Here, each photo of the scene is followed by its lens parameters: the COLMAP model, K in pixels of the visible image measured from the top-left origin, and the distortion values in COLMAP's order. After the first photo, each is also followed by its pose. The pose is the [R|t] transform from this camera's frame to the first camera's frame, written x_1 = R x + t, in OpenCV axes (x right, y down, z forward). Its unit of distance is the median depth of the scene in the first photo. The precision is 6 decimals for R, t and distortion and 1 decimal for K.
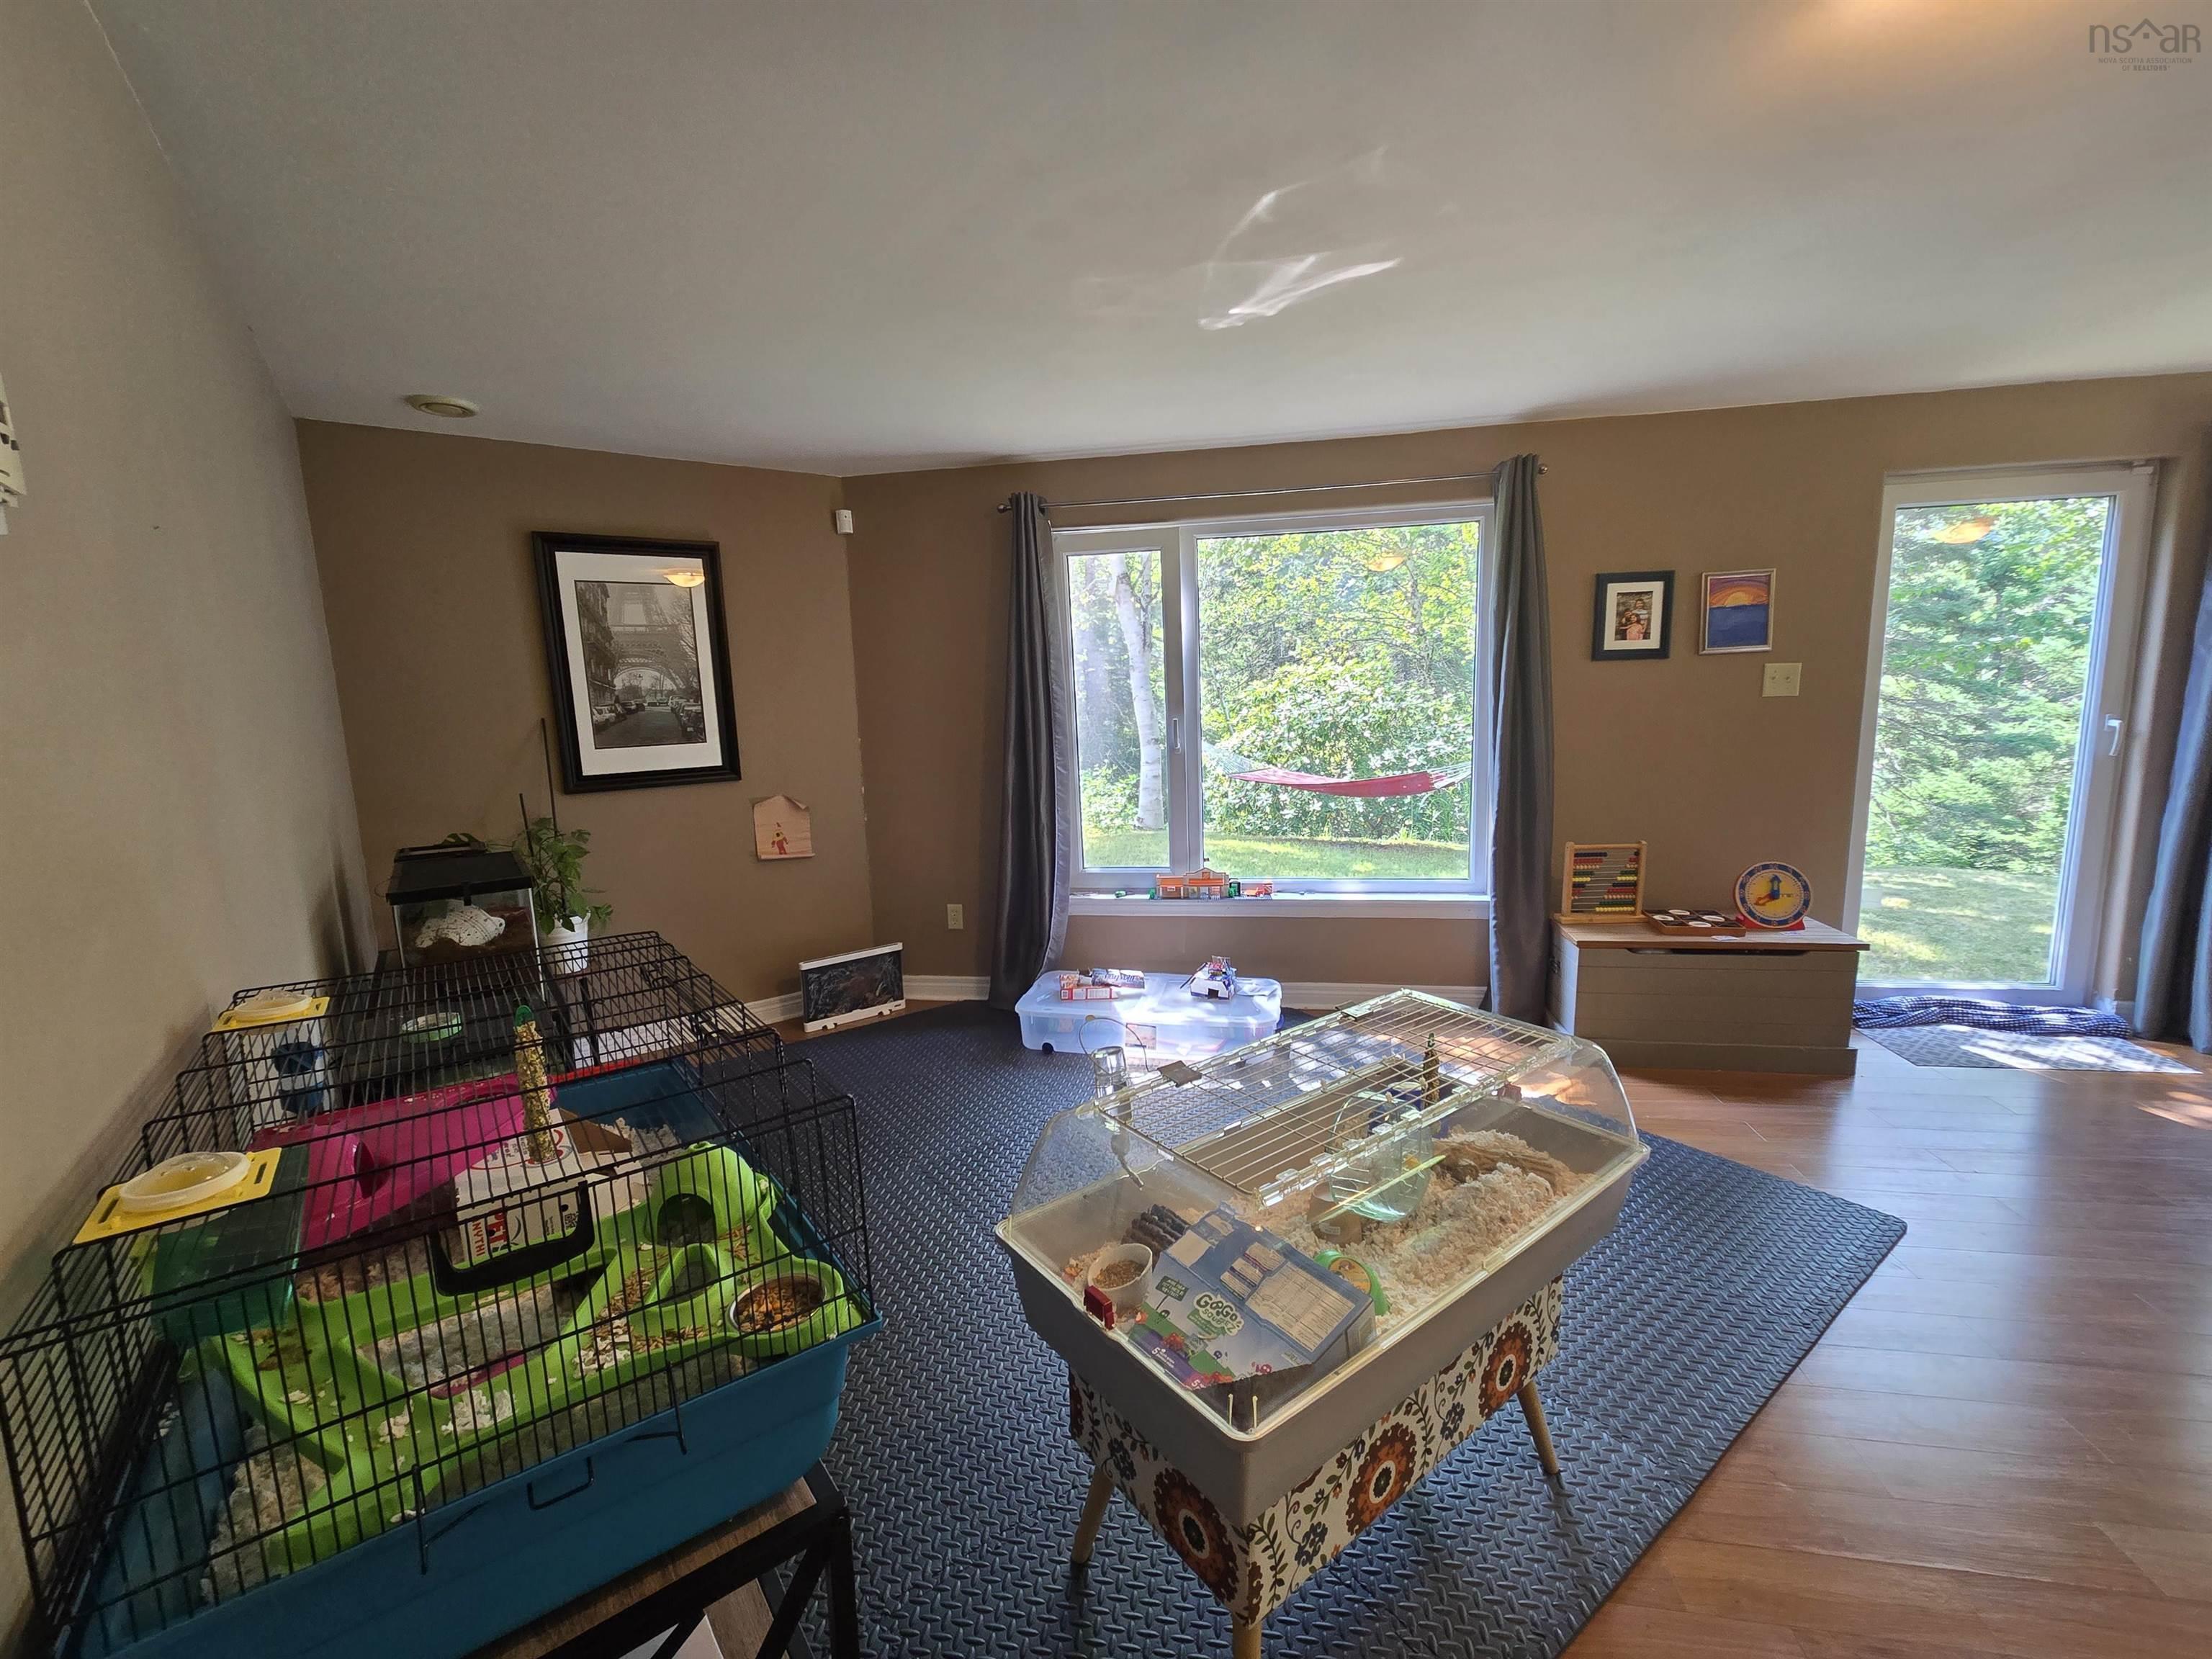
lens RADIAL K [[907.1, 0, 1106.0], [0, 907.1, 829.5], [0, 0, 1]] dist [0.001504, -0.000608]
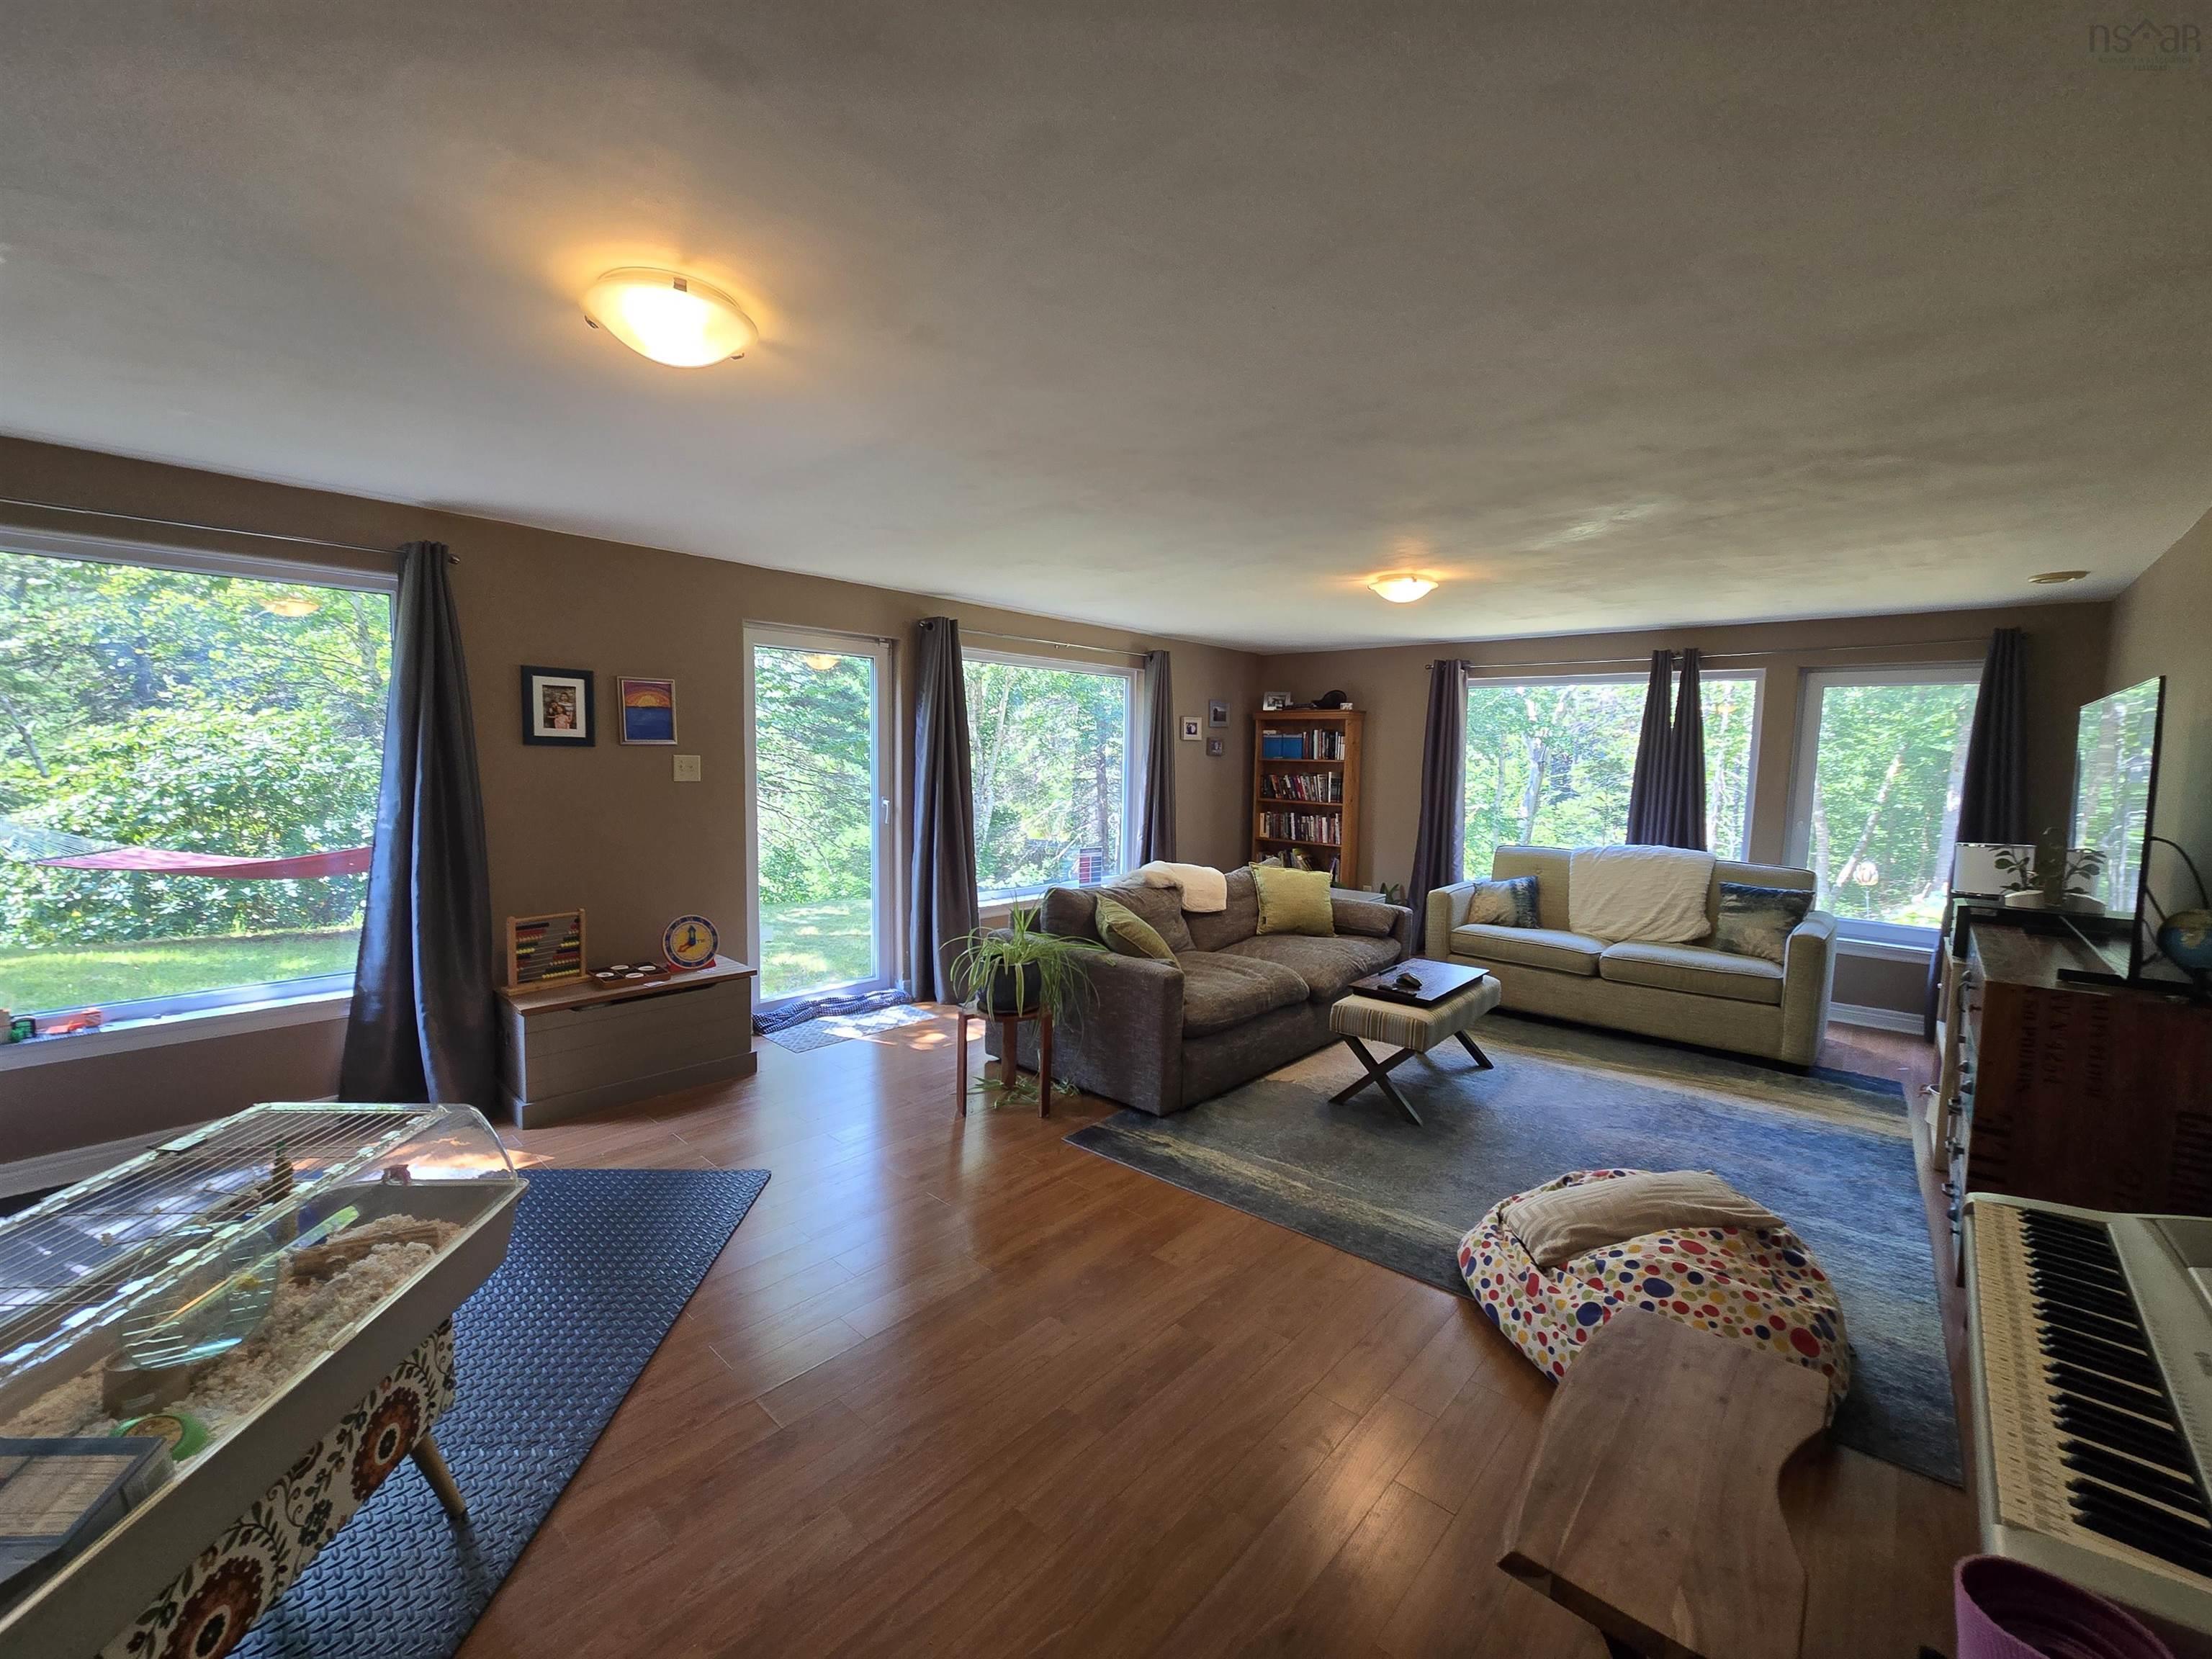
lens RADIAL K [[907.1, 0, 1106.0], [0, 907.1, 829.5], [0, 0, 1]] dist [-0.001245, 0.003177]
pose [[0.553622, -0.030330, 0.832216, 0.022822], [0.082645, 0.996404, -0.018665, -0.010165], [-0.828657, 0.079112, 0.554138, -0.157478]]
